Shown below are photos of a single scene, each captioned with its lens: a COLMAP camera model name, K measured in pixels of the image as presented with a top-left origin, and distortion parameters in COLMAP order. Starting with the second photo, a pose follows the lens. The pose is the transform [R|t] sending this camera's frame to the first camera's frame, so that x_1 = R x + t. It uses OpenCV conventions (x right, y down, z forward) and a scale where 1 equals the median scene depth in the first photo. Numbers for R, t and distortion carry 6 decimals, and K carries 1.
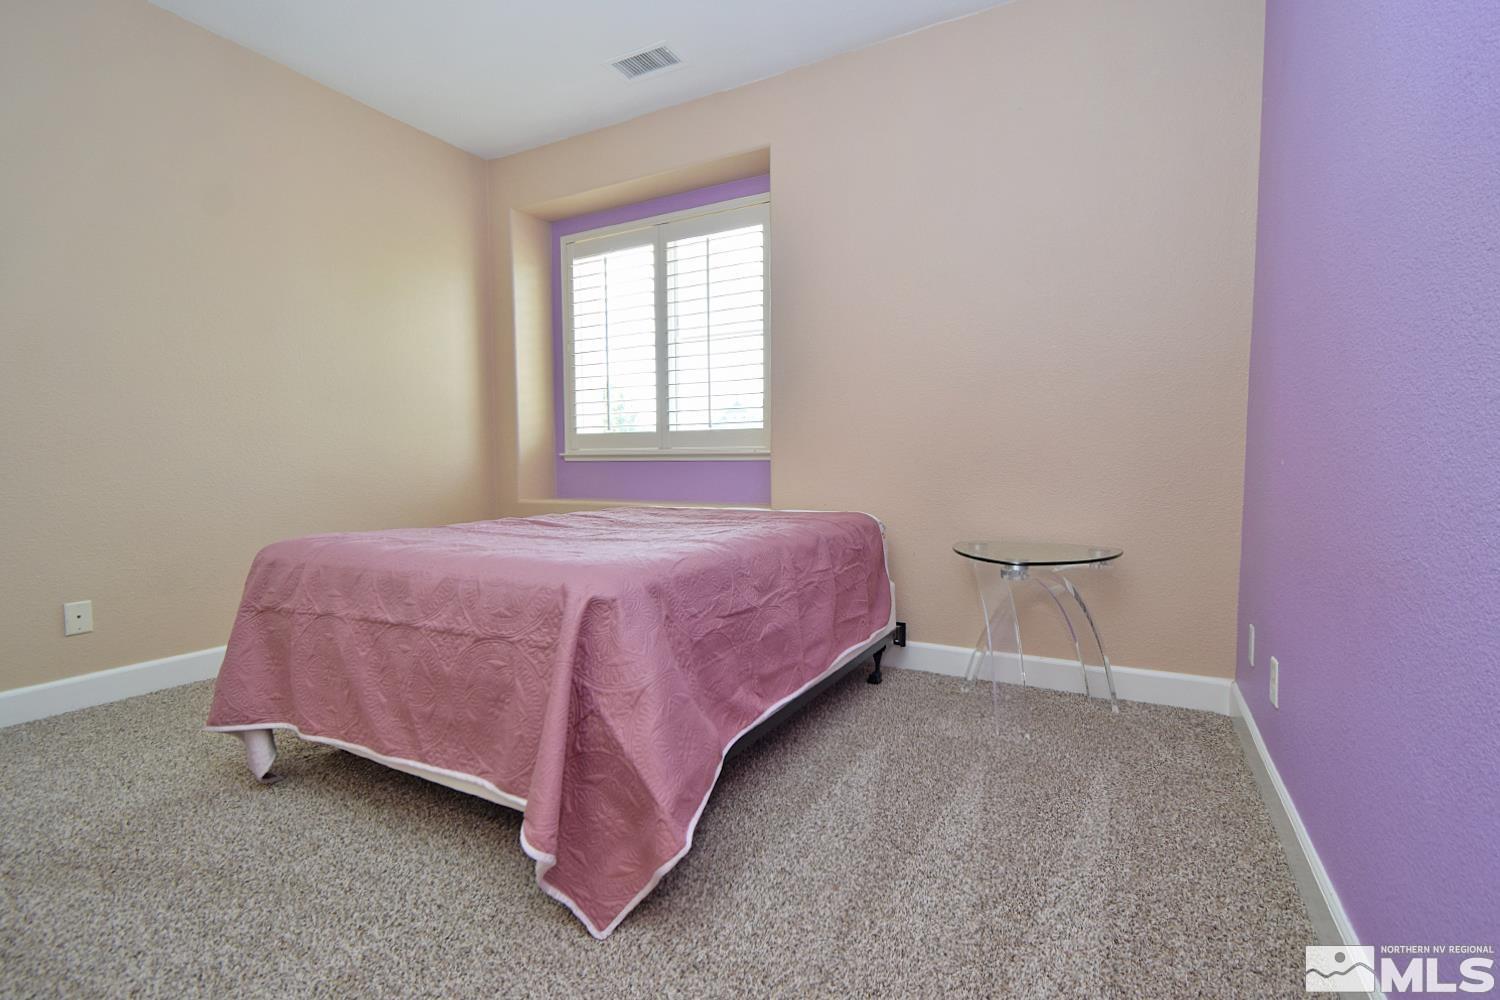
lens RADIAL K [[691.5, 0, 759.8], [0, 691.5, 499.0], [0, 0, 1]] dist [0.002564, 0.000467]
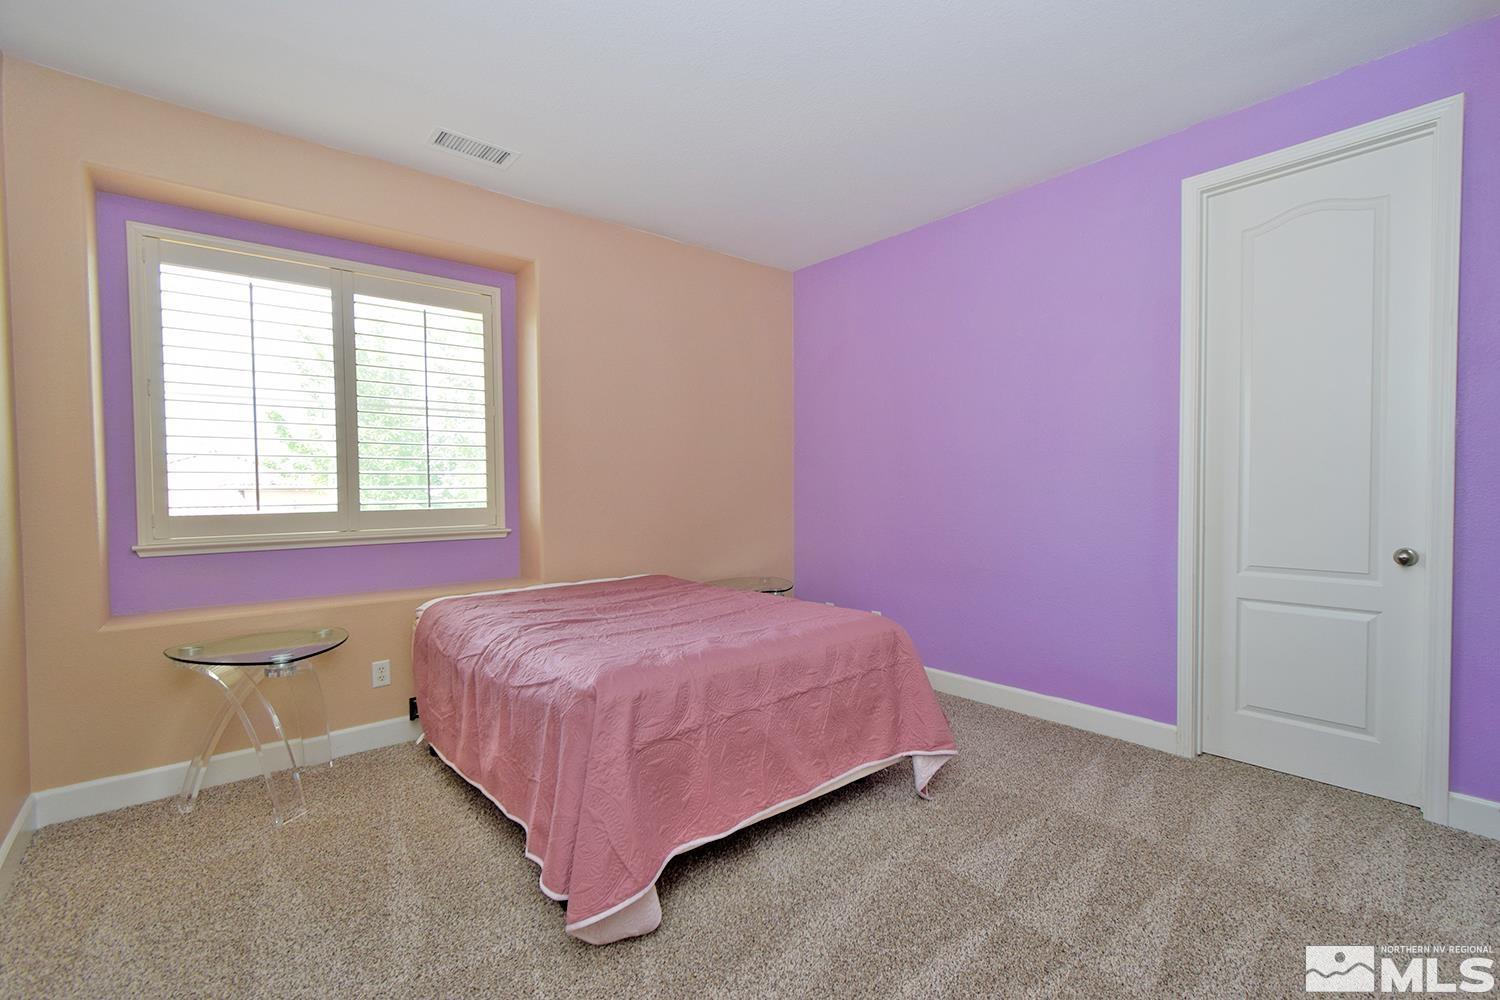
lens RADIAL K [[672.5, 0, 742.3], [0, 672.5, 502.3], [0, 0, 1]] dist [0.009664, 0.000171]
pose [[0.368578, -0.021798, 0.929341, -0.757676], [0.059481, 0.998229, -0.000177, -0.083390], [-0.927692, 0.055343, 0.369222, 0.257132]]
